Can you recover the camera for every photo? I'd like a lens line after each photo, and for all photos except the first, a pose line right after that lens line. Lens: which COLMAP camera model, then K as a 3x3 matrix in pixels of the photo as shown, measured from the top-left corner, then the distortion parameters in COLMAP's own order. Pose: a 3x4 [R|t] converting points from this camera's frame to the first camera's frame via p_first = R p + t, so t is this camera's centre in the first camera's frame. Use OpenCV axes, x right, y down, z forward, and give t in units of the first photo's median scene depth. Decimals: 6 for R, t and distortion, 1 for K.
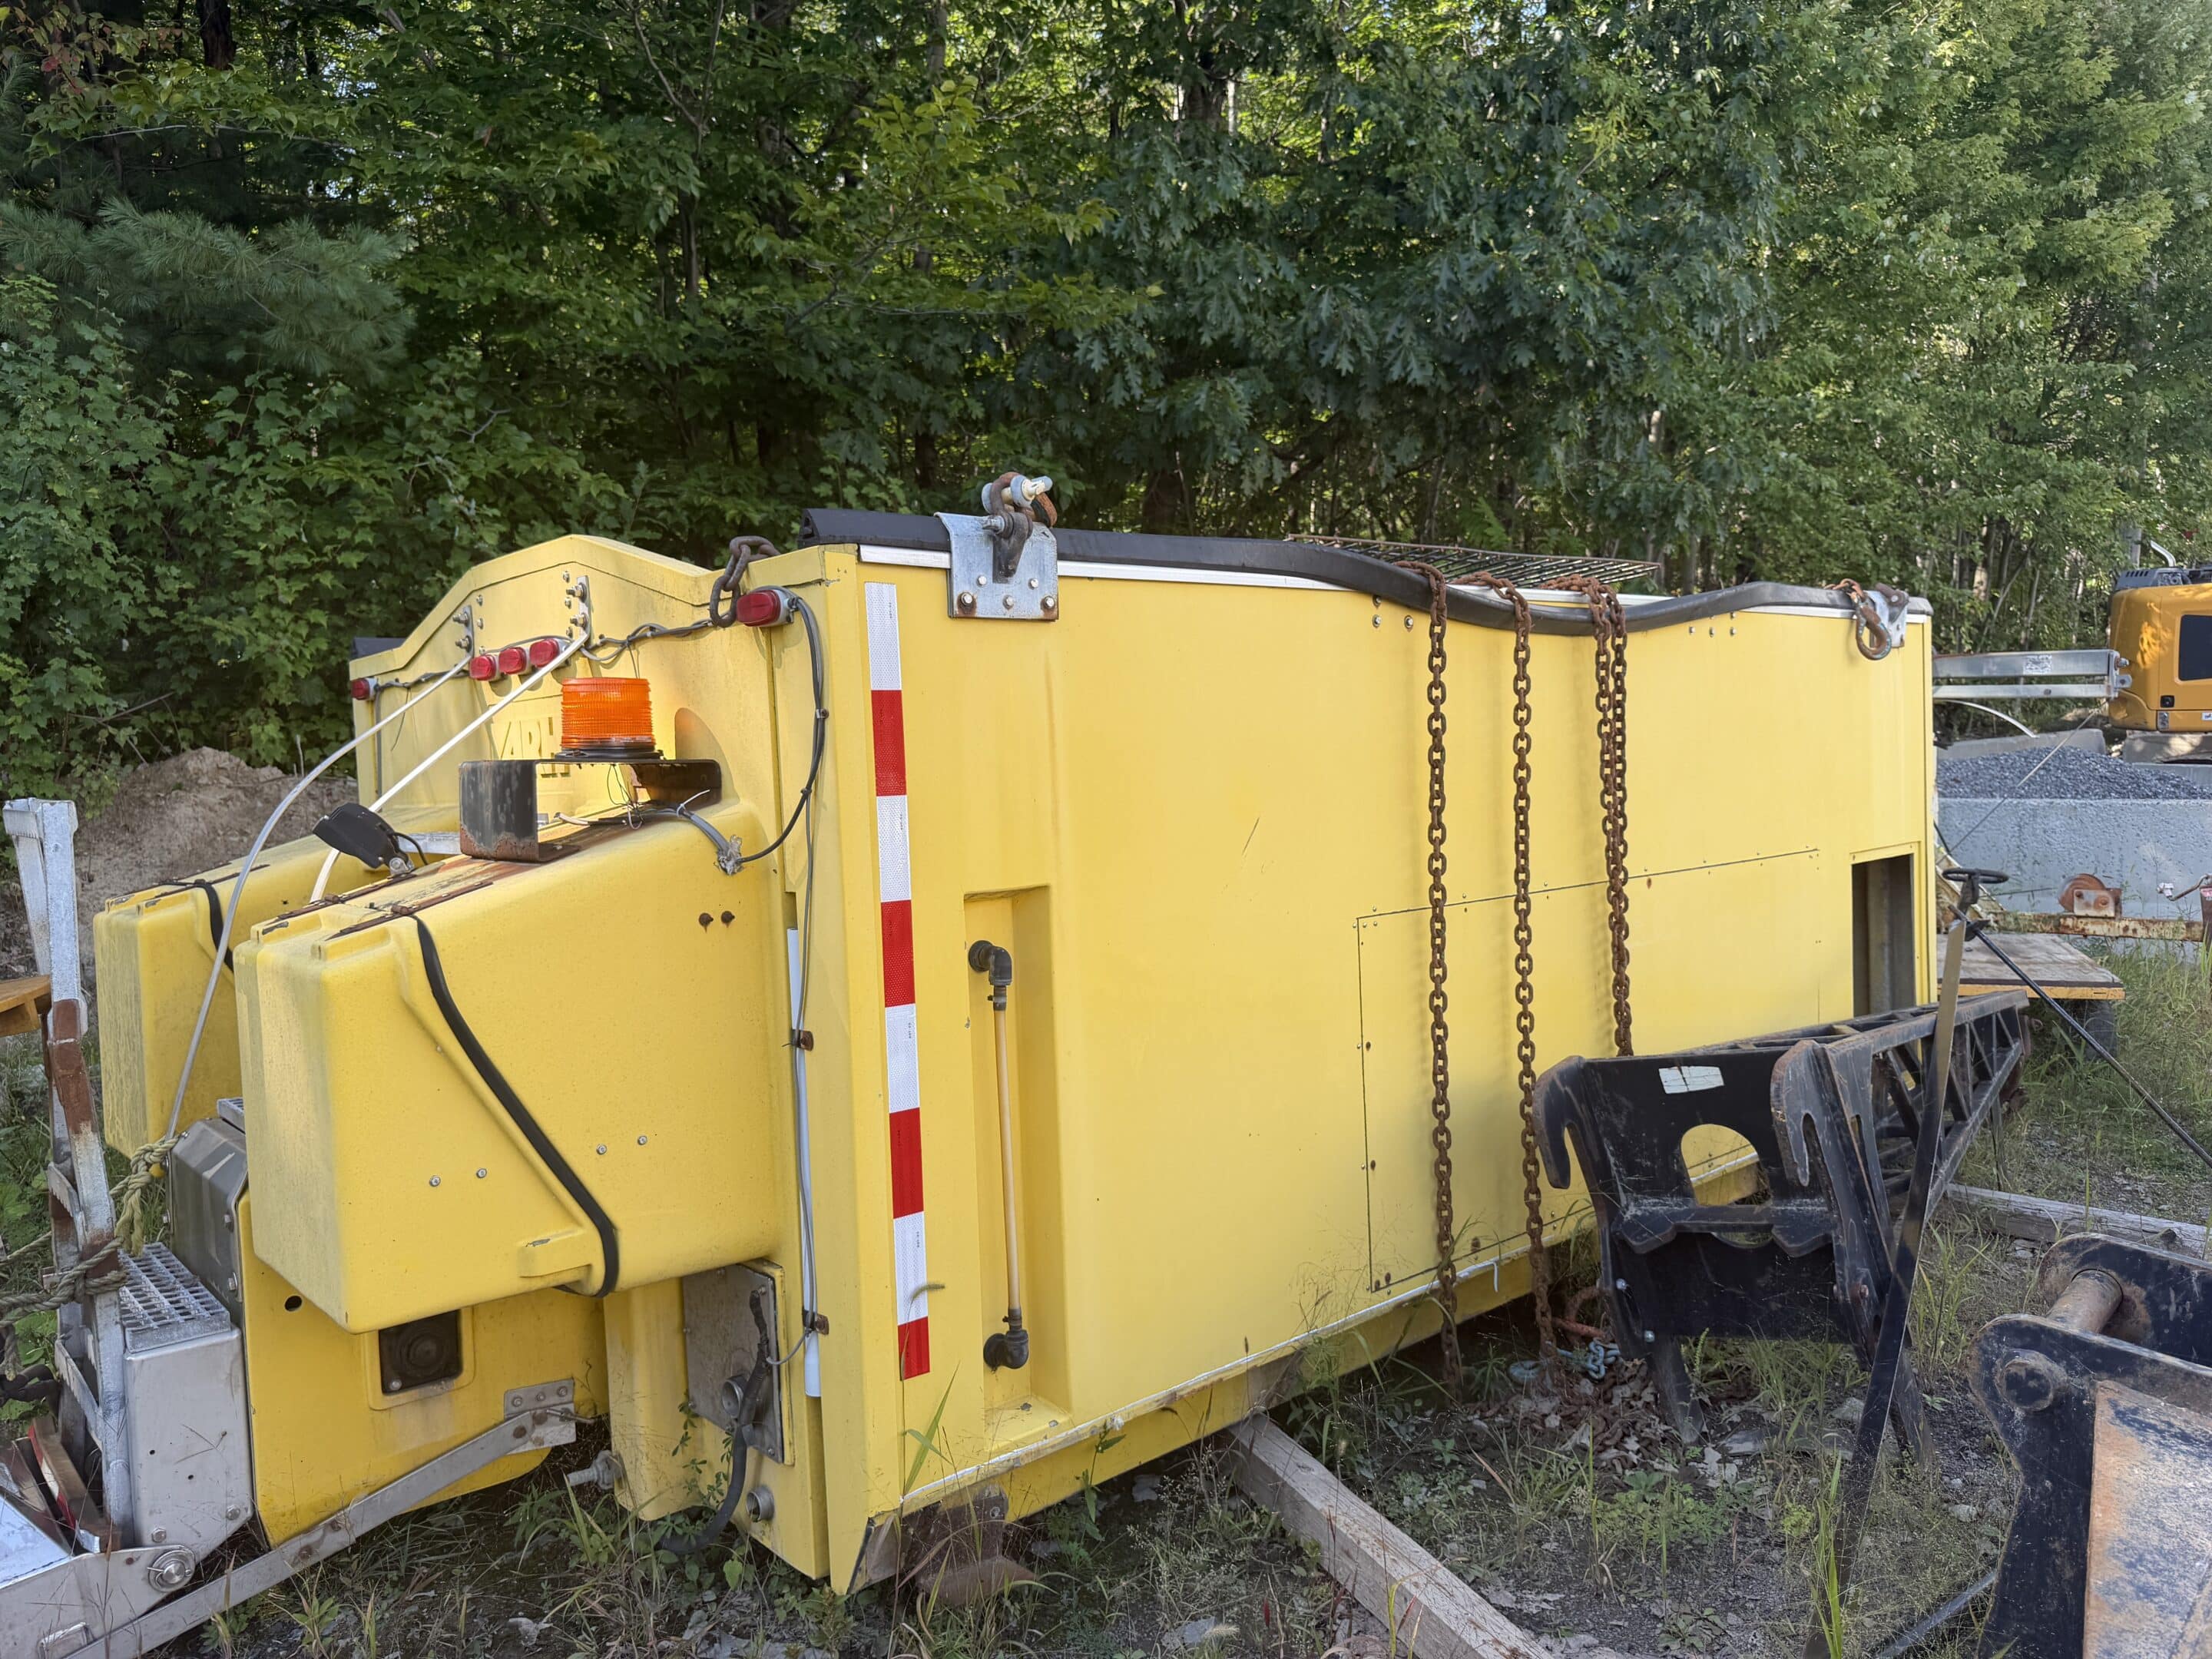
lens RADIAL K [[1582.7, 0, 1101.2], [0, 1582.7, 831.6], [0, 0, 1]] dist [0.040004, -0.041769]
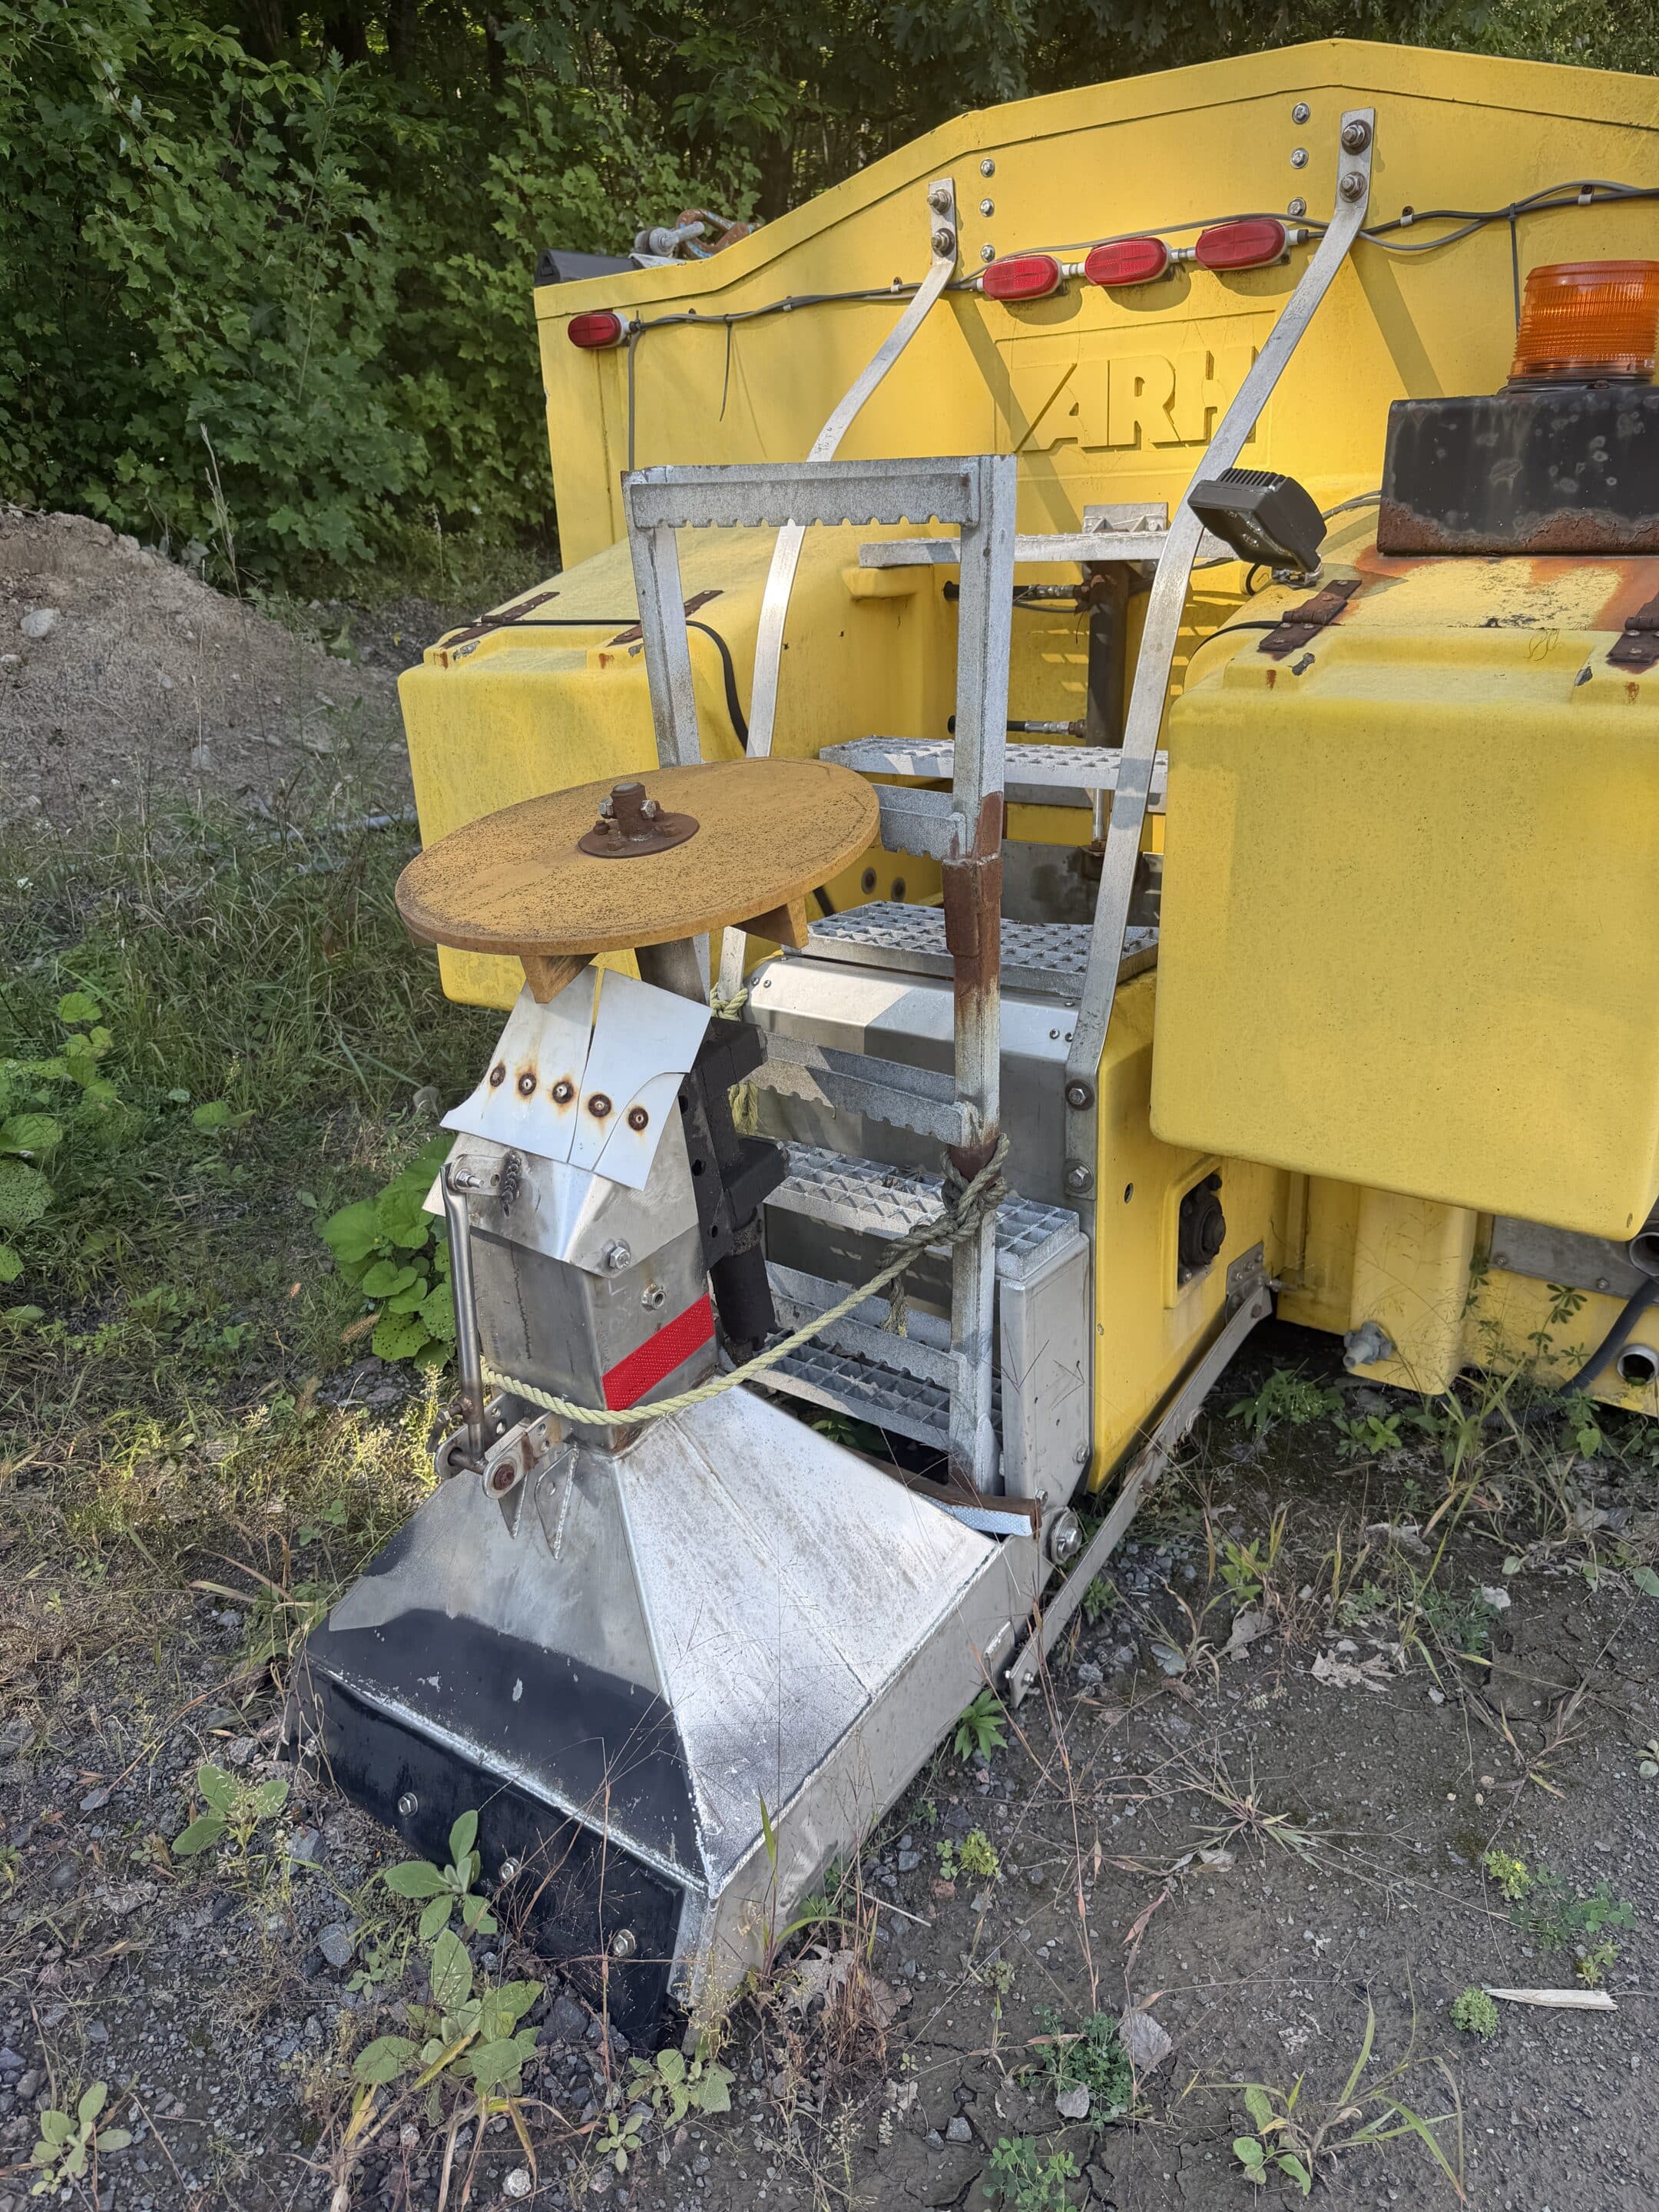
lens RADIAL K [[1582.7, 0, 833.0], [0, 1582.7, 1090.5], [0, 0, 1]] dist [0.040004, -0.041769]
pose [[0.974985, -0.082056, 0.206570, -0.650372], [0.016172, 0.953087, 0.302265, 0.020295], [-0.221681, -0.291363, 0.930572, 0.294072]]
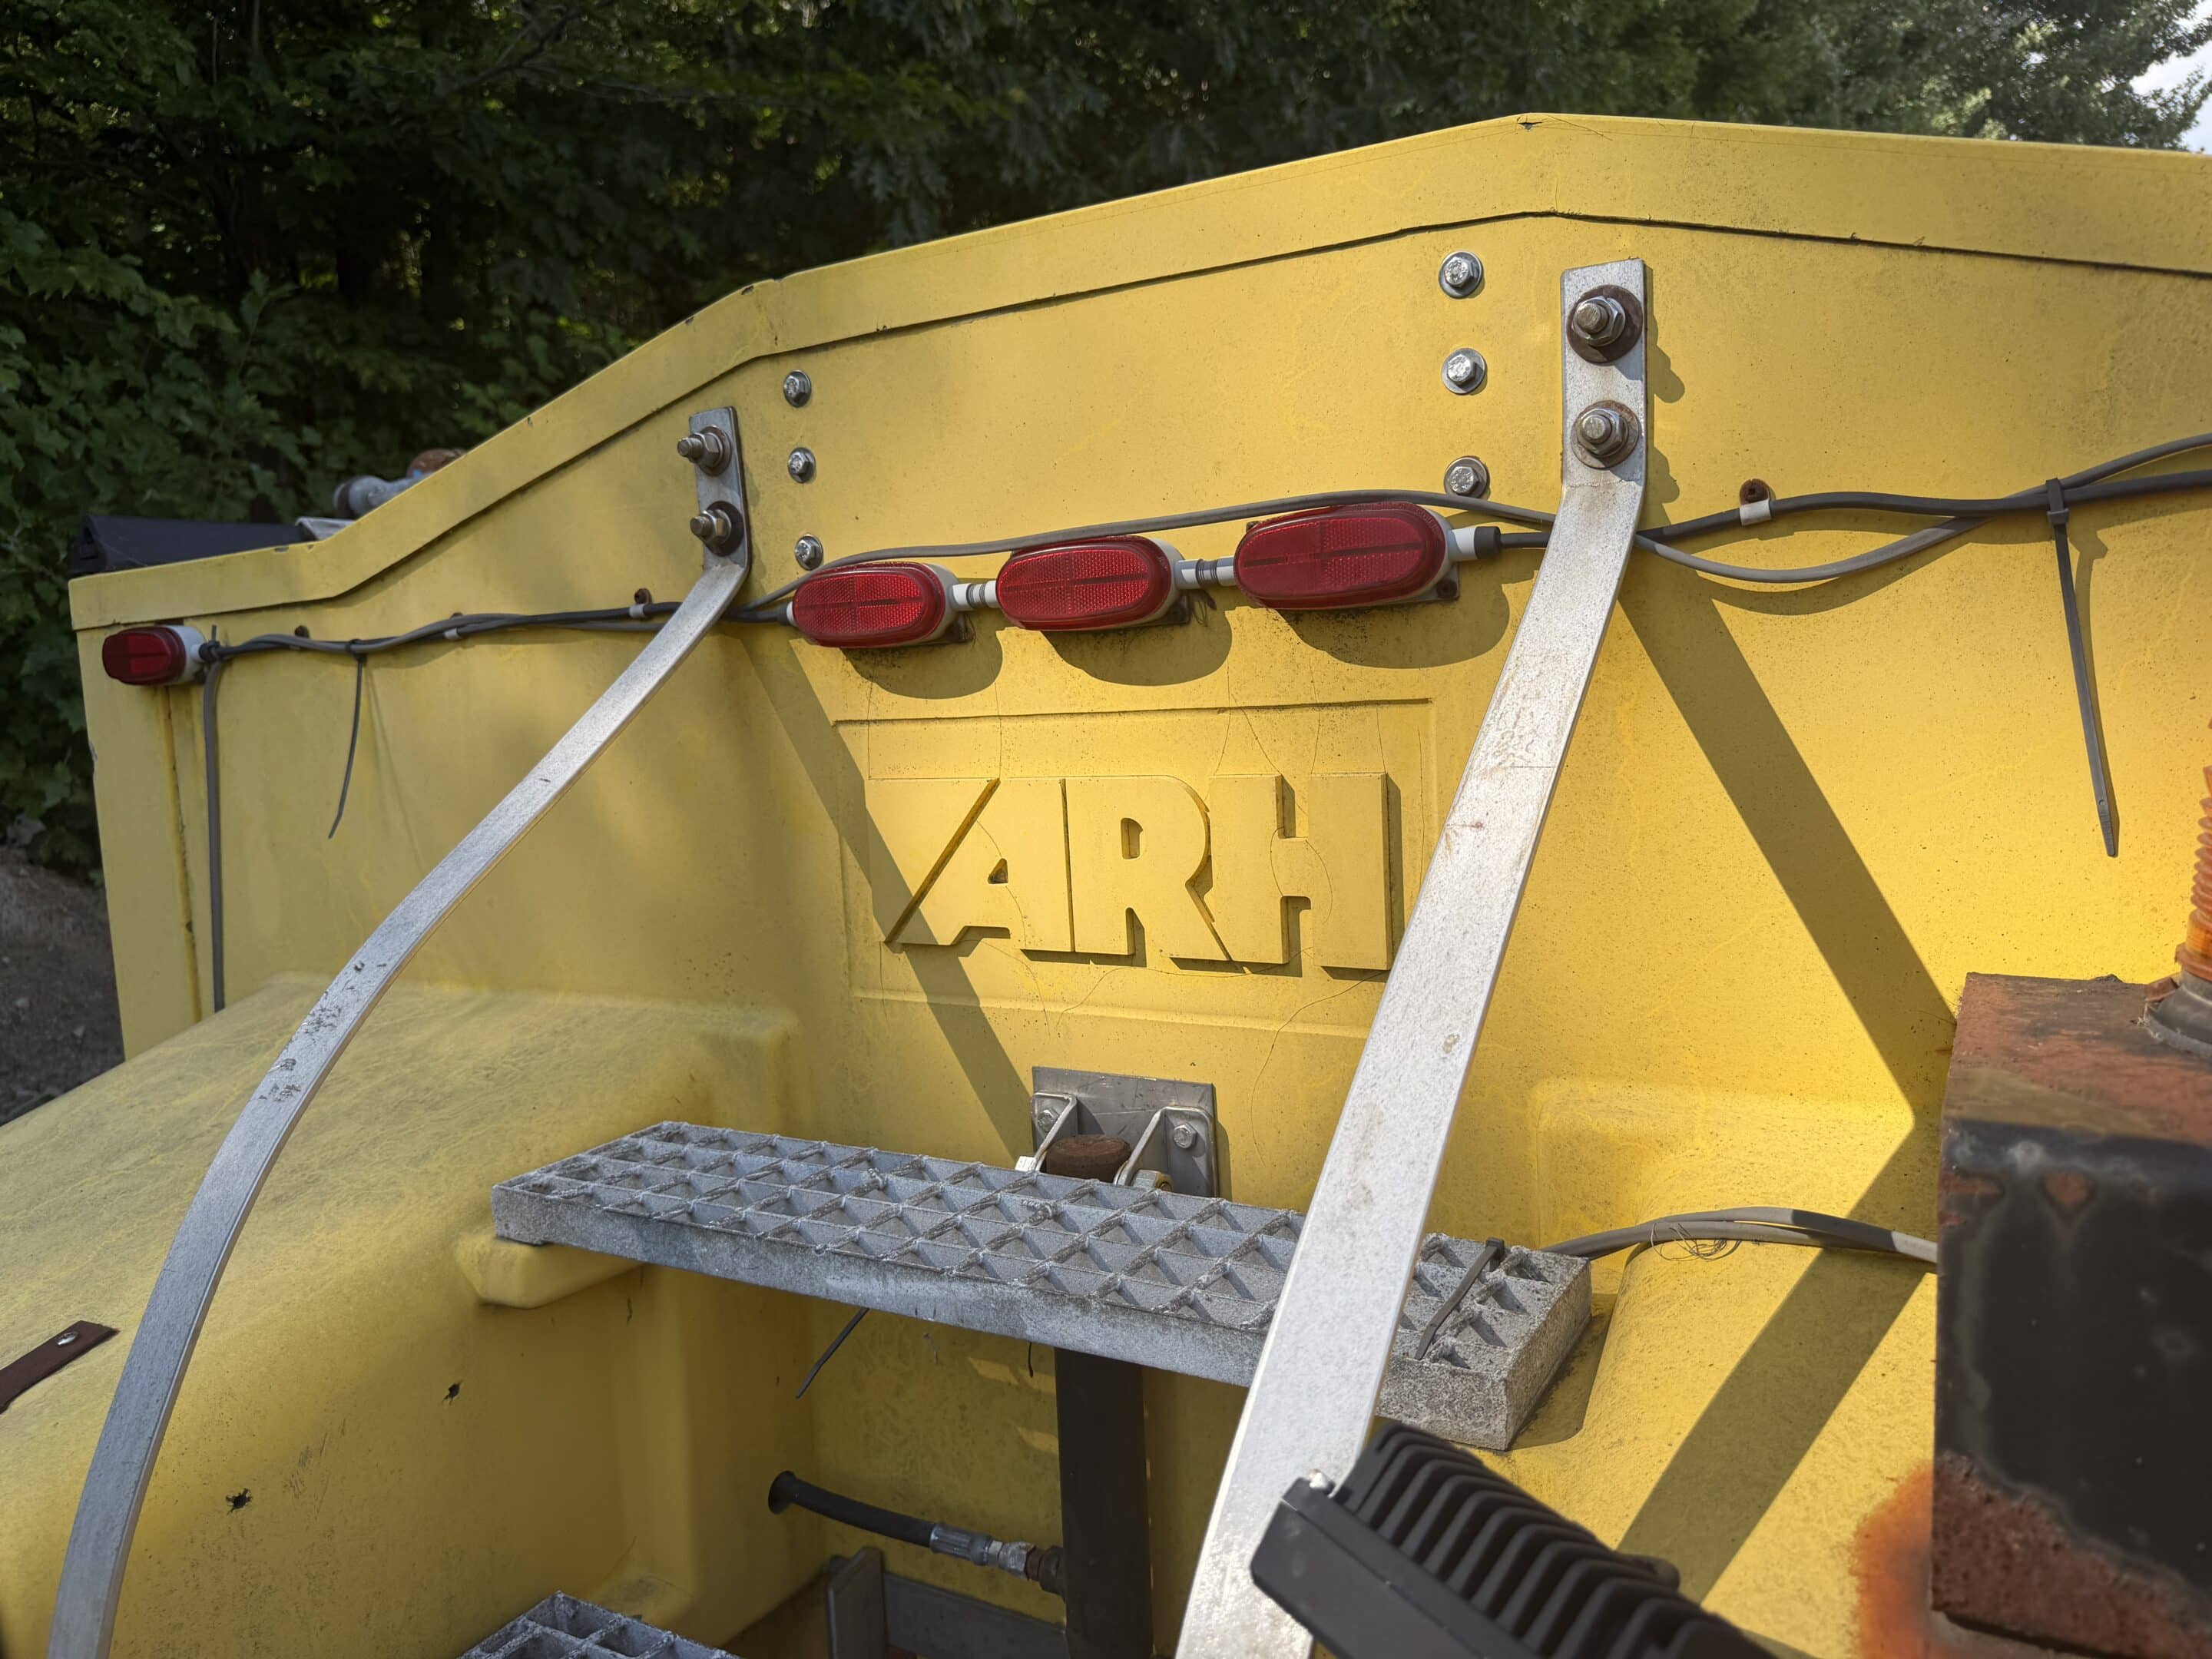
lens RADIAL K [[1582.7, 0, 1094.5], [0, 1582.7, 838.7], [0, 0, 1]] dist [0.040004, -0.041769]
pose [[0.948928, -0.042004, 0.312685, -0.455791], [0.027234, 0.998304, 0.051458, -0.074187], [-0.314316, -0.040314, 0.948462, 0.709729]]
